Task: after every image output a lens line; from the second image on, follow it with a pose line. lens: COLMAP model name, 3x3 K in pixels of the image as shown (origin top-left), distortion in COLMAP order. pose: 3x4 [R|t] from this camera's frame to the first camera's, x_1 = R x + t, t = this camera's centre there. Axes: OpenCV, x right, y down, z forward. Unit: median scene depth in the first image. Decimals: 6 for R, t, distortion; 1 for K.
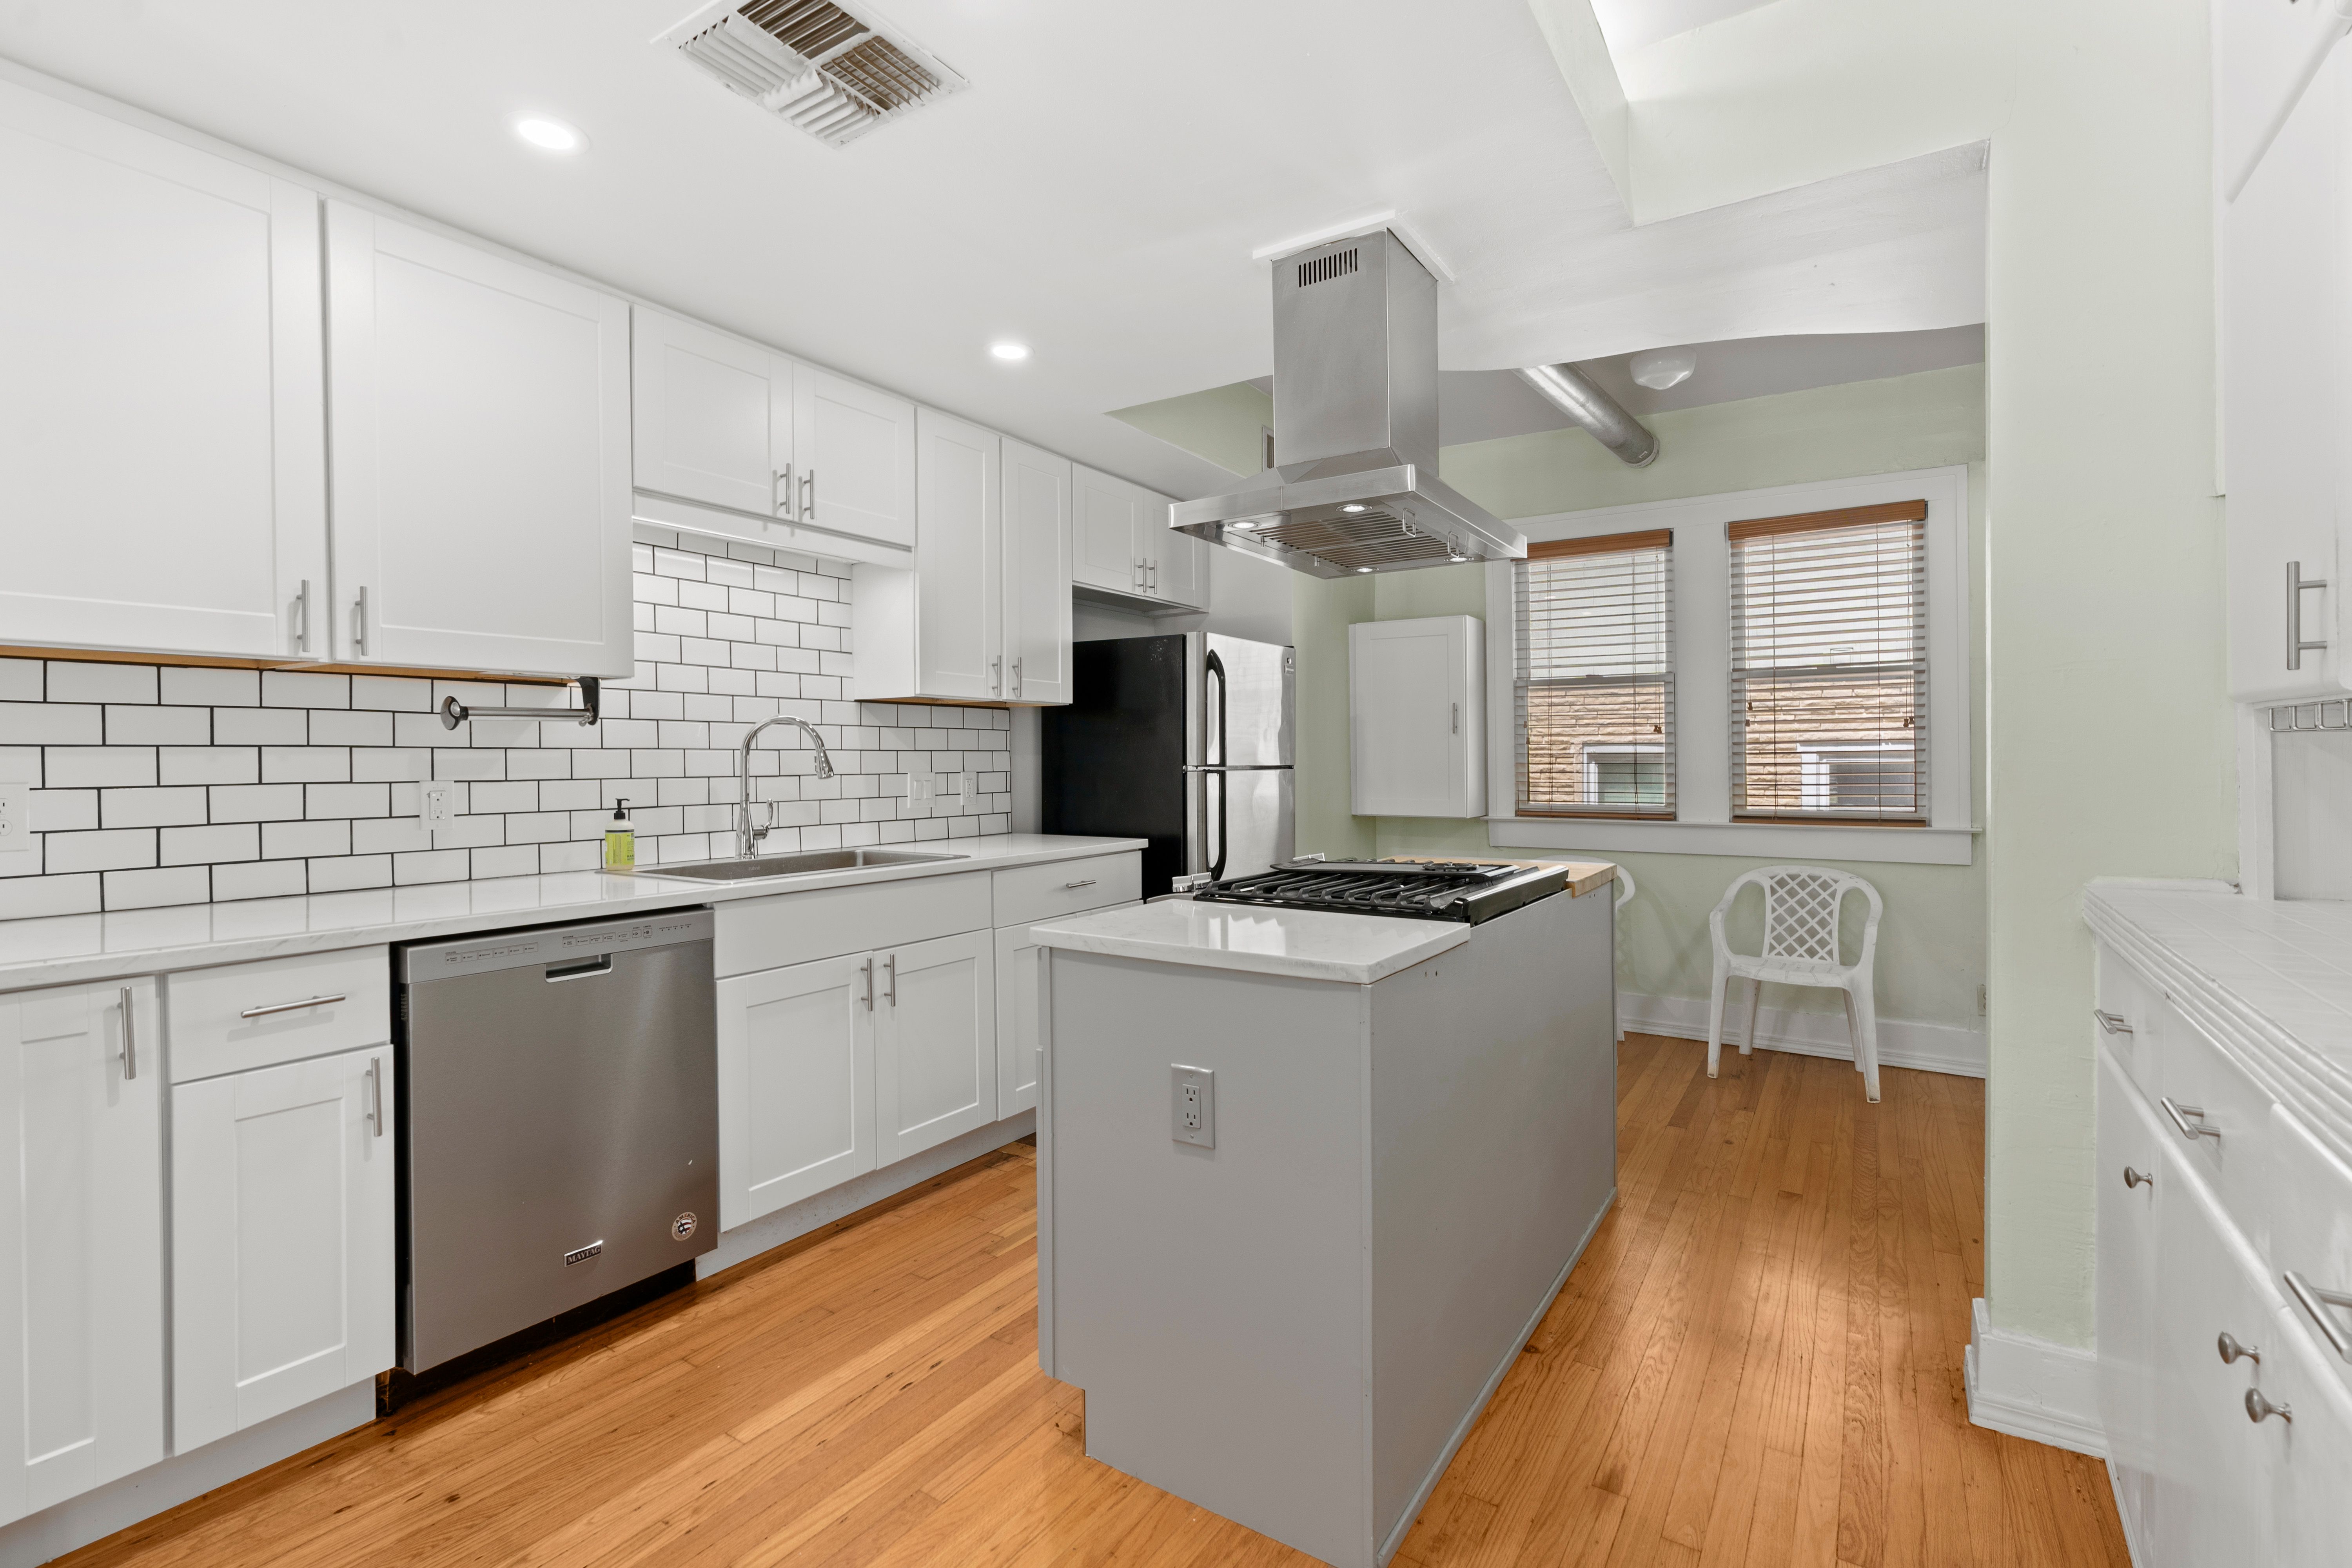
lens RADIAL K [[1070.8, 0, 1181.2], [0, 1070.8, 778.1], [0, 0, 1]] dist [-0.012666, 0.003802]
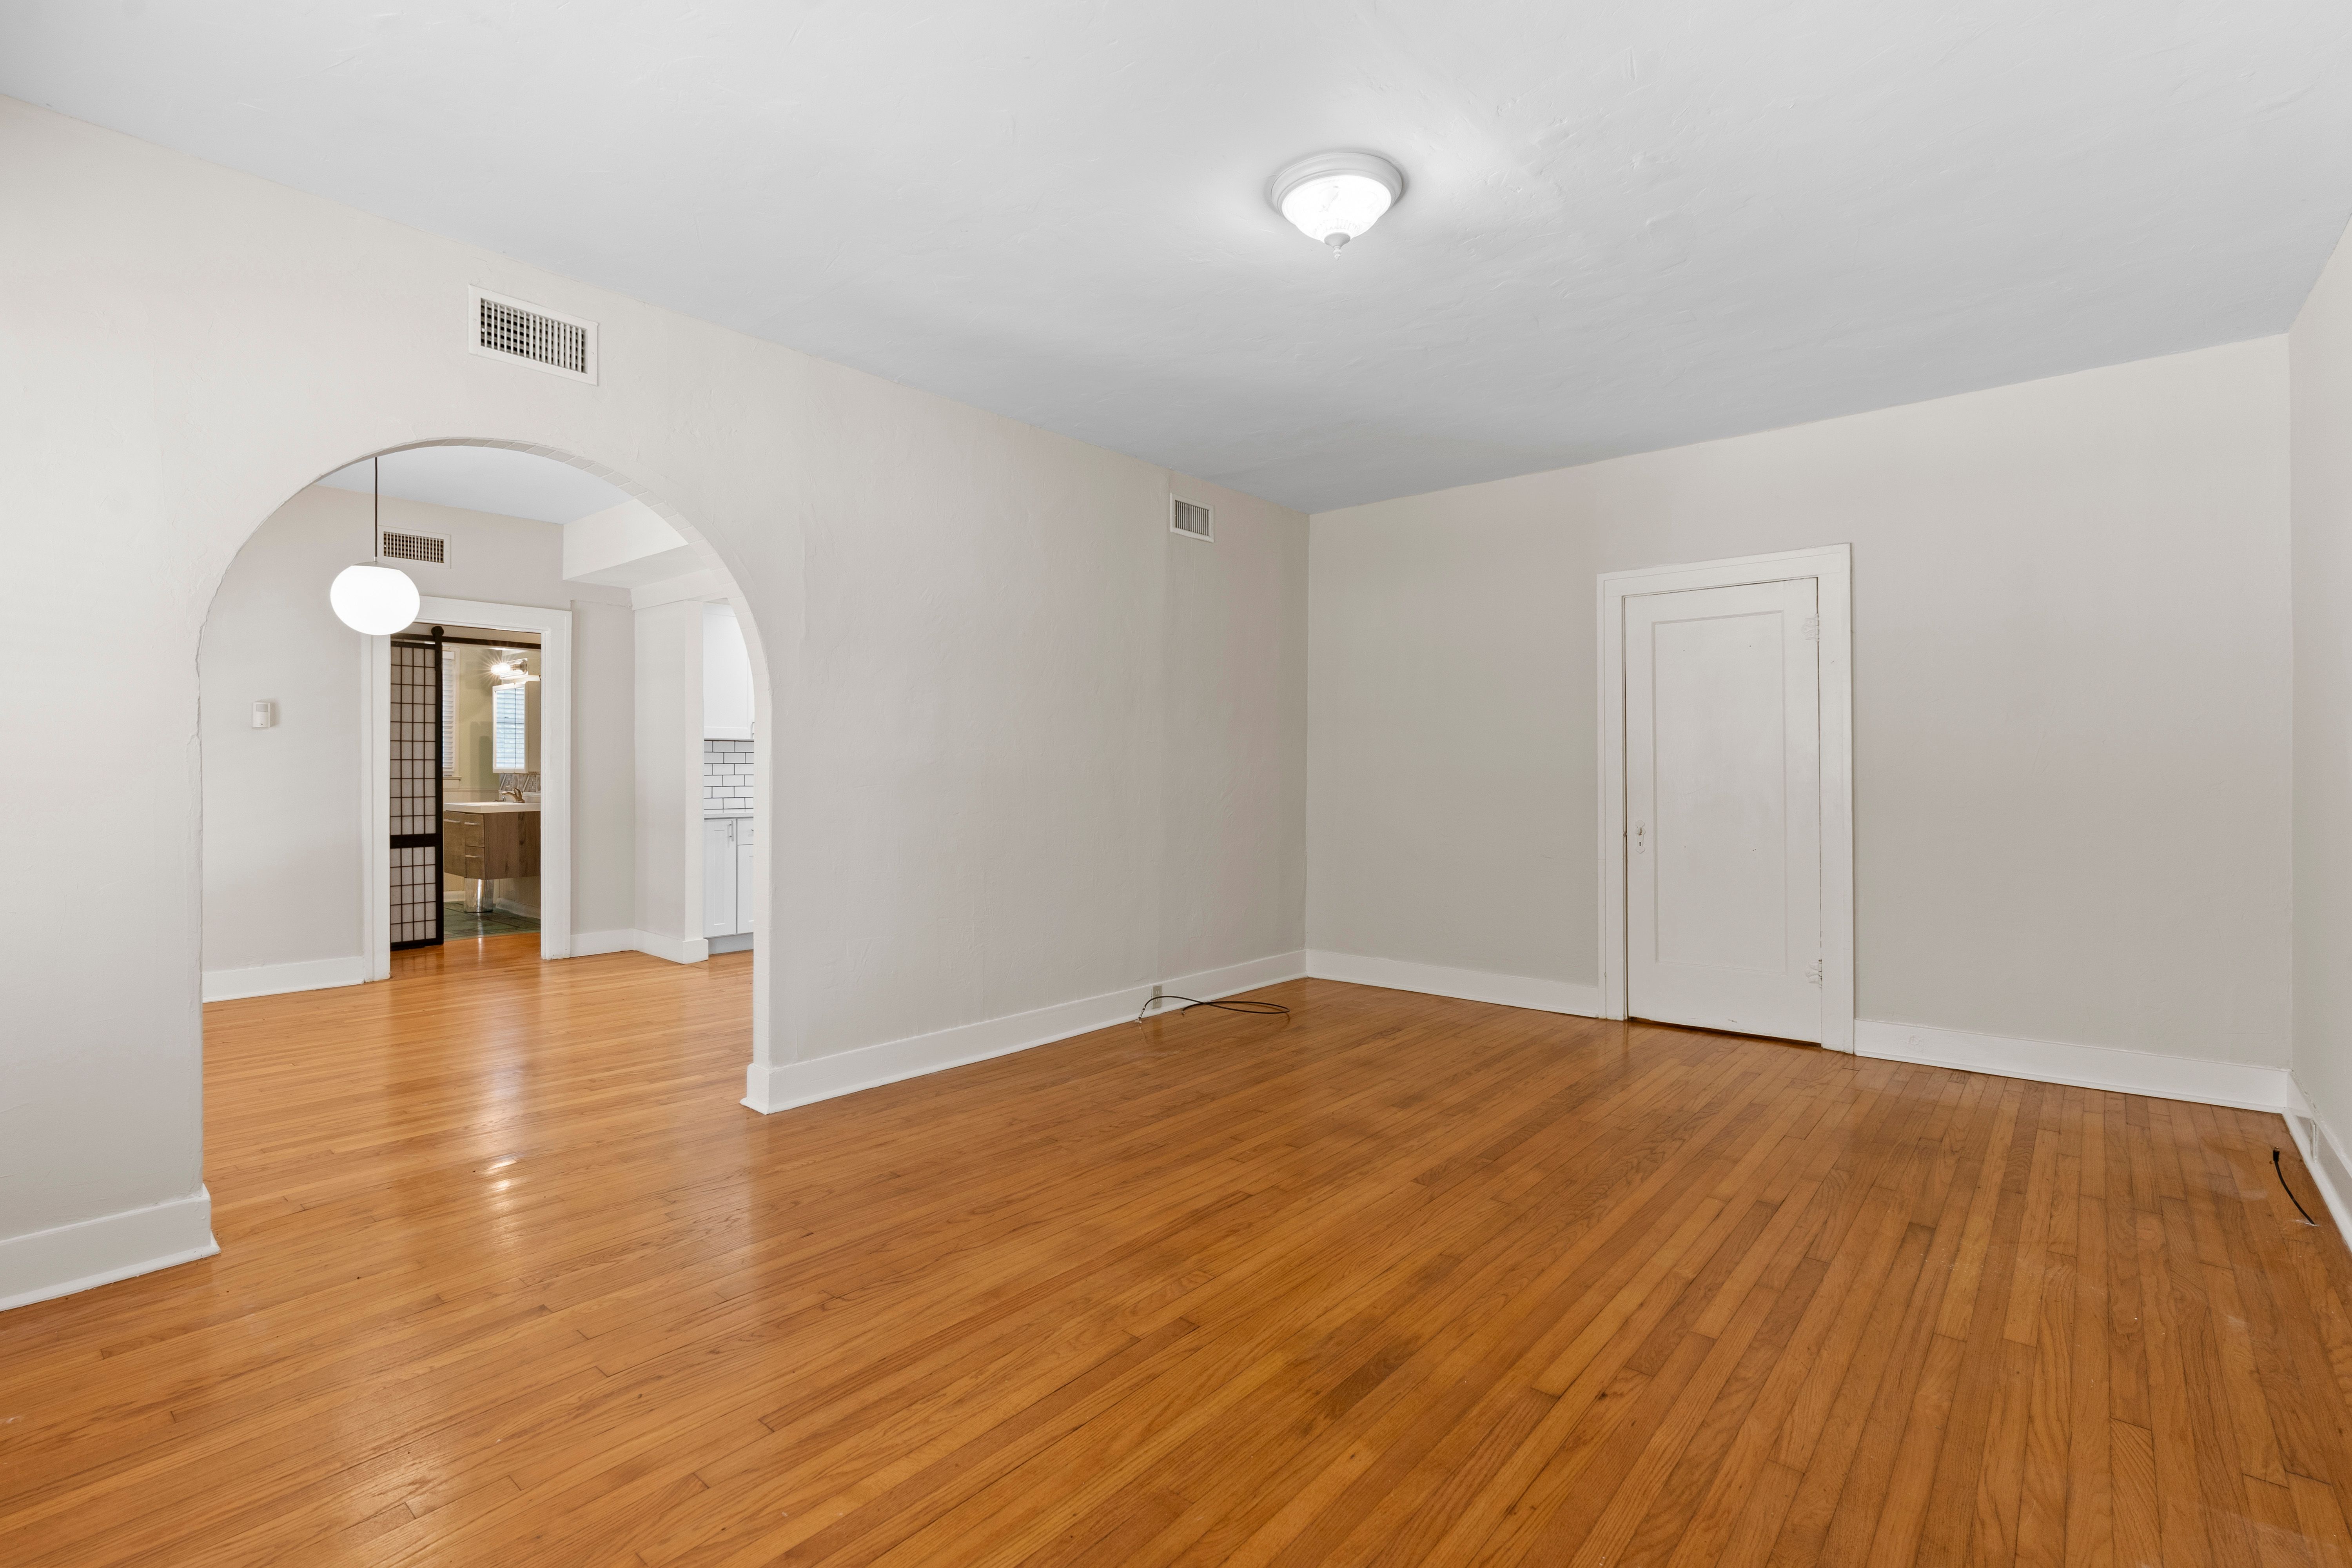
lens RADIAL K [[1070.8, 0, 1197.4], [0, 1070.8, 759.3], [0, 0, 1]] dist [-0.012666, 0.003802]
pose [[0.992061, 0.003368, -0.125716, 0.735933], [-0.006915, 0.999590, -0.027785, 0.029675], [0.125571, 0.028434, 0.991677, -1.578236]]
